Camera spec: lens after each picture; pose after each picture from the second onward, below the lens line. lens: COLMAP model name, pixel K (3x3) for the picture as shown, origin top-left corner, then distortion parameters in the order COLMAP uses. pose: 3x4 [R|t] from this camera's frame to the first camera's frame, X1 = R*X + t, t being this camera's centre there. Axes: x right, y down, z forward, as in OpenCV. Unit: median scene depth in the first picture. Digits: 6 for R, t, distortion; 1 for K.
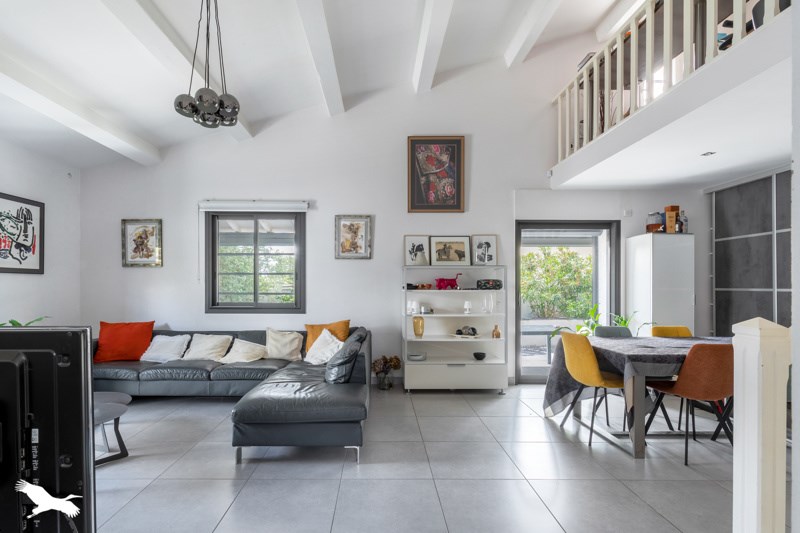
lens RADIAL K [[374.6, 0, 398.6], [0, 374.6, 289.5], [0, 0, 1]] dist [-0.000193, -0.000082]
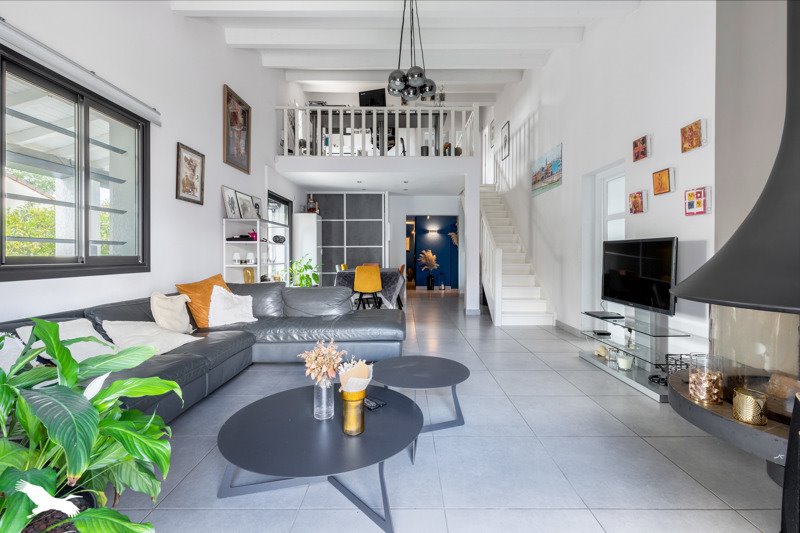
lens RADIAL K [[363.8, 0, 401.2], [0, 363.8, 253.9], [0, 0, 1]] dist [-0.000241, -0.000048]
pose [[0.046194, 0.001104, 0.998932, -0.894938], [0.010515, 0.999943, -0.001591, 0.037728], [-0.998877, 0.010577, 0.046180, 0.507635]]
